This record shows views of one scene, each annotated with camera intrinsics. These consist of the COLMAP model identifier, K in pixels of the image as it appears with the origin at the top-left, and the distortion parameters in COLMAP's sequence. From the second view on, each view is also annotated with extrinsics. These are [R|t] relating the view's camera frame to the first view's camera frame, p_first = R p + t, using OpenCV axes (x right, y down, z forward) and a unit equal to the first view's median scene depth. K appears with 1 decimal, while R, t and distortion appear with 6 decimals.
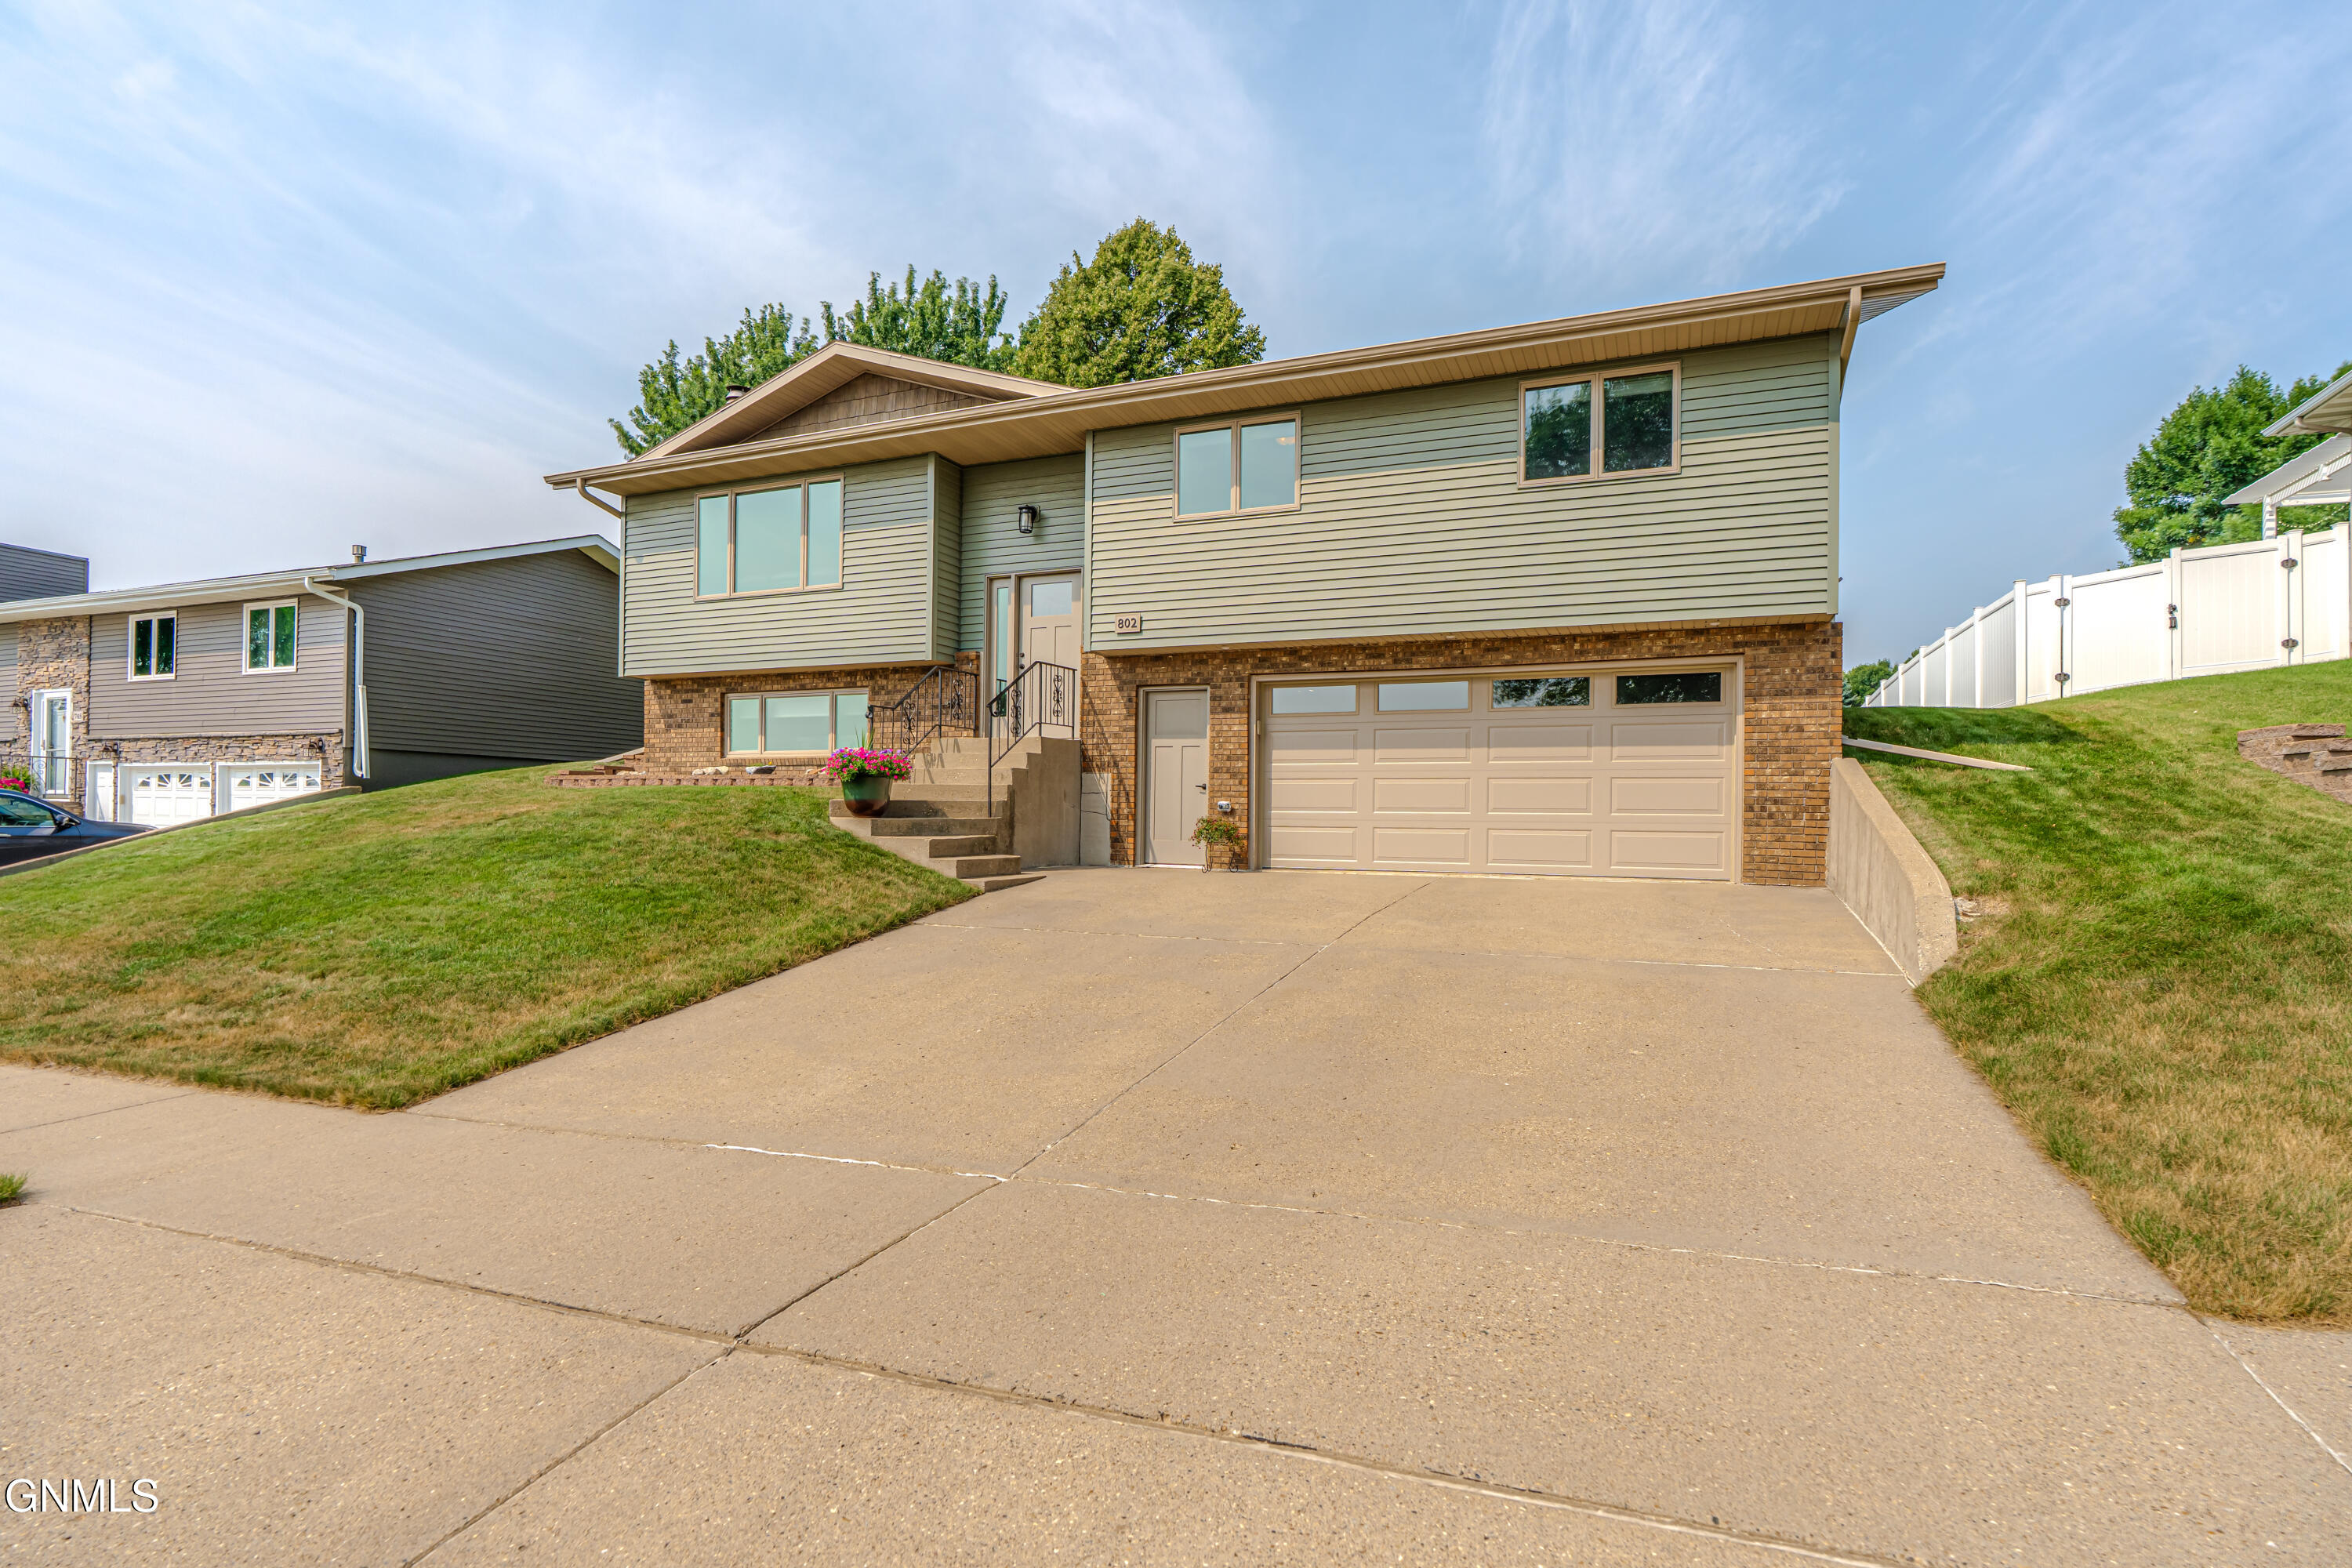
lens RADIAL K [[1118.3, 0, 1175.0], [0, 1118.3, 753.5], [0, 0, 1]] dist [-0.000890, 0.000208]
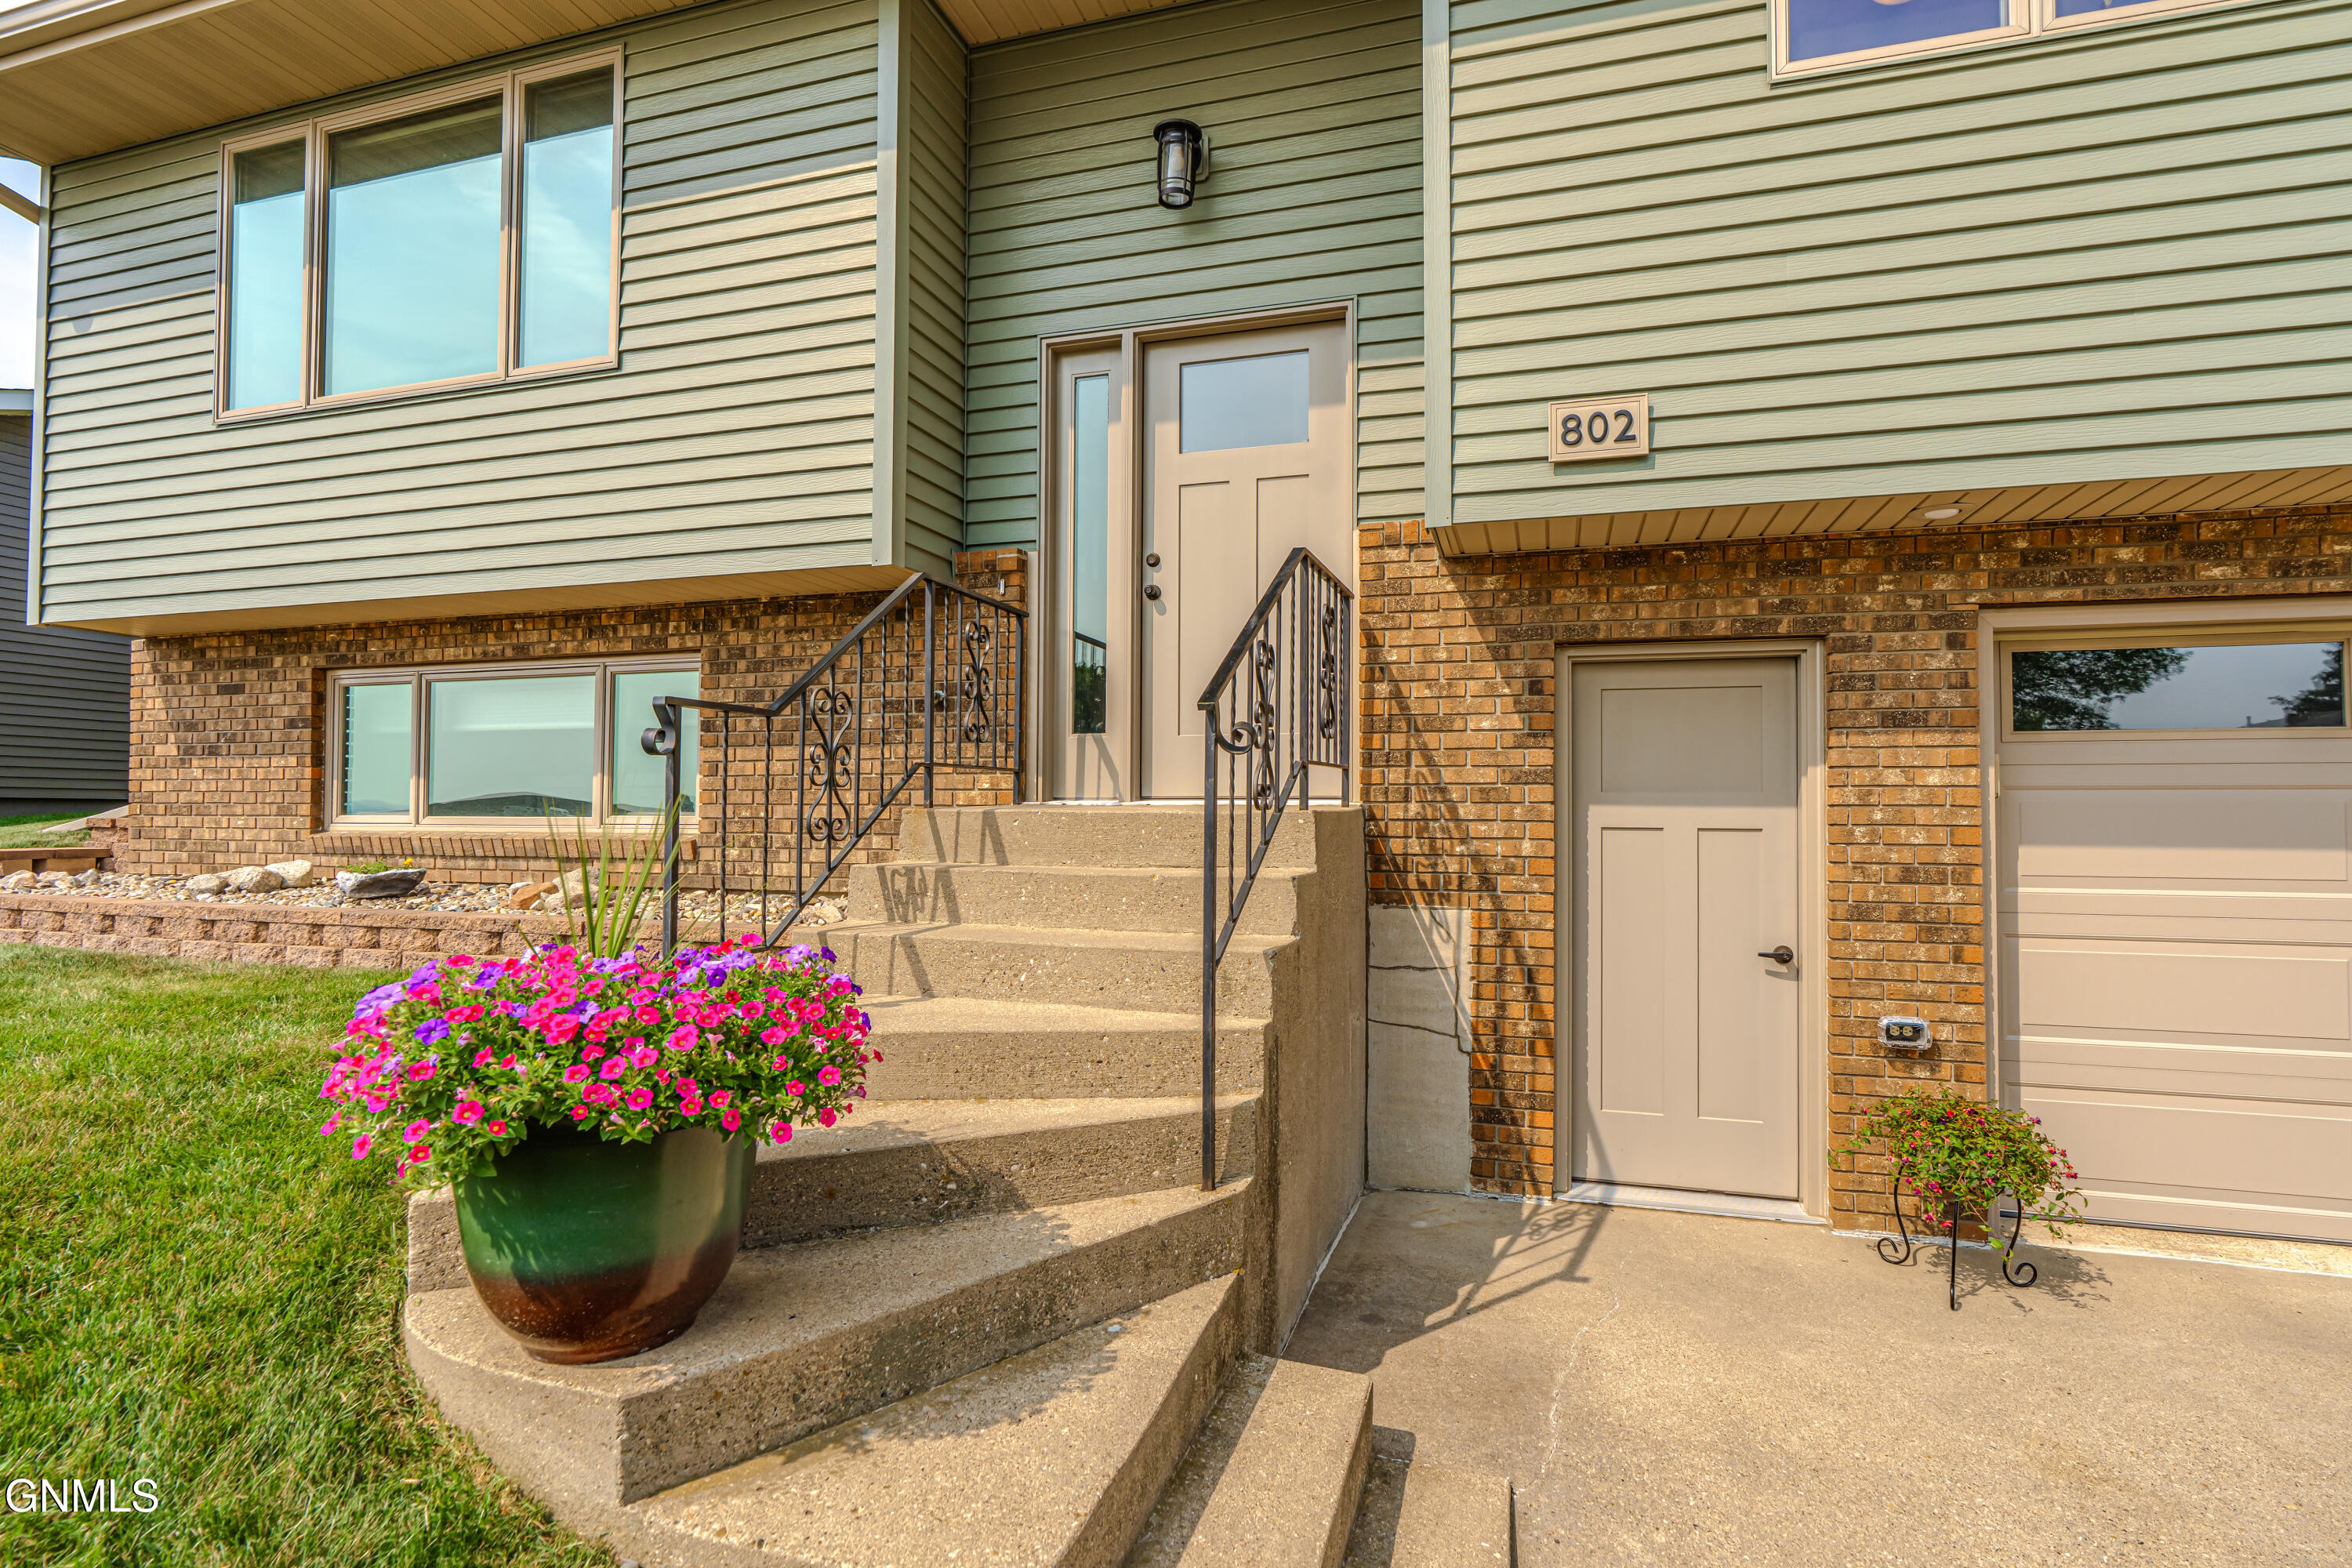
lens RADIAL K [[1135.1, 0, 1262.7], [0, 1135.1, 741.3], [0, 0, 1]] dist [-0.002145, 0.000500]
pose [[0.987270, -0.003108, 0.159020, -0.161357], [0.004236, 0.999968, -0.006754, -0.028378], [-0.158994, 0.007341, 0.987252, 0.644029]]
